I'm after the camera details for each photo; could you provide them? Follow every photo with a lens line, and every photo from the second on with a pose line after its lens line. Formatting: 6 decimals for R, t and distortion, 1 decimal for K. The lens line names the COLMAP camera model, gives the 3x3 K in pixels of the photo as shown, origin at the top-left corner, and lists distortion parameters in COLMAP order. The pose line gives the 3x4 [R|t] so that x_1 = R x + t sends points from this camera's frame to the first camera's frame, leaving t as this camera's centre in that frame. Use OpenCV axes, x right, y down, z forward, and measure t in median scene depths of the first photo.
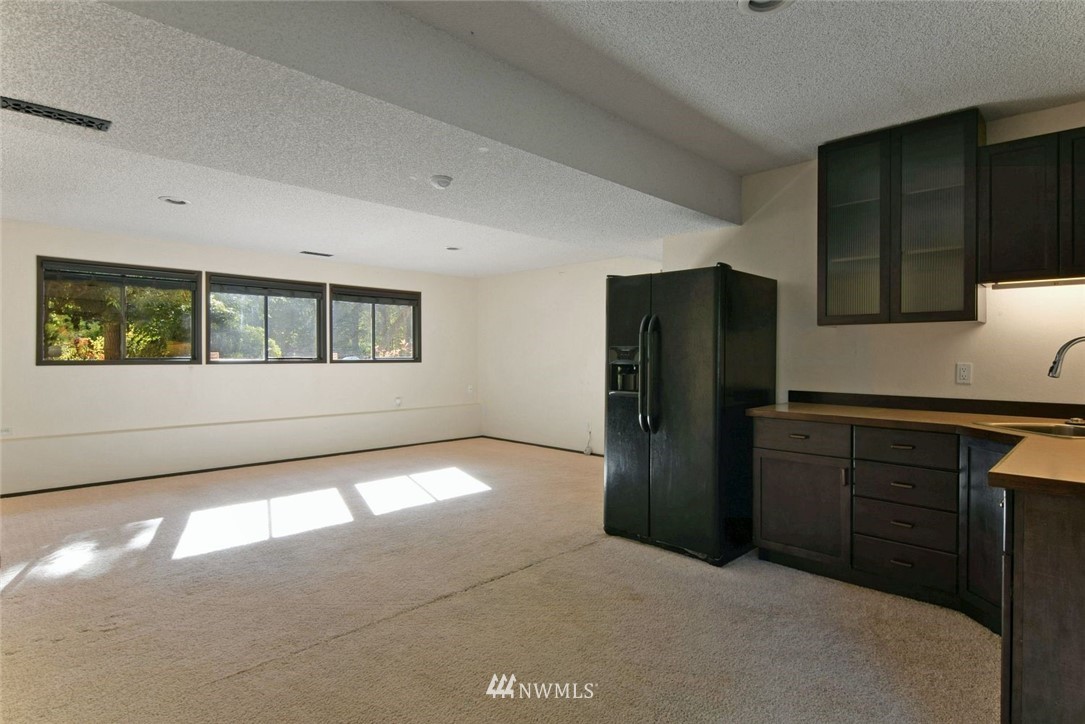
lens RADIAL K [[579.2, 0, 545.6], [0, 579.2, 357.1], [0, 0, 1]] dist [0.035833, 0.000178]
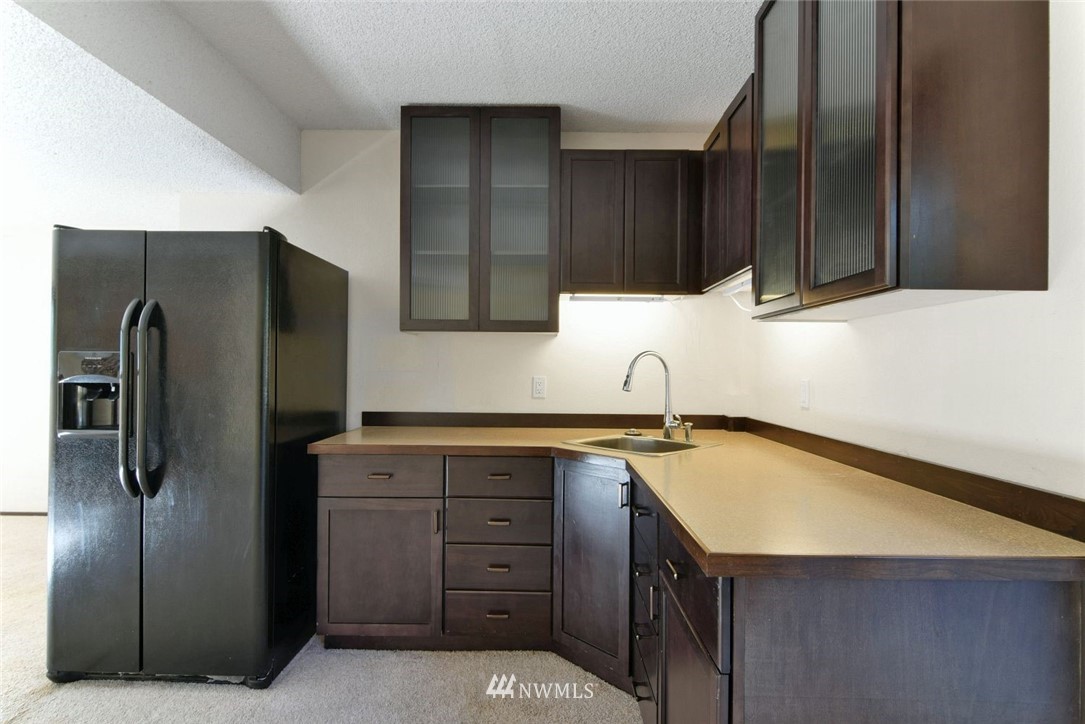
lens RADIAL K [[543.2, 0, 561.0], [0, 543.2, 366.5], [0, 0, 1]] dist [-0.001491, -0.010687]
pose [[0.712406, 0.004202, 0.701755, 0.102946], [-0.002147, 0.999990, -0.003808, -0.002875], [-0.701764, 0.001207, 0.712408, 0.322239]]
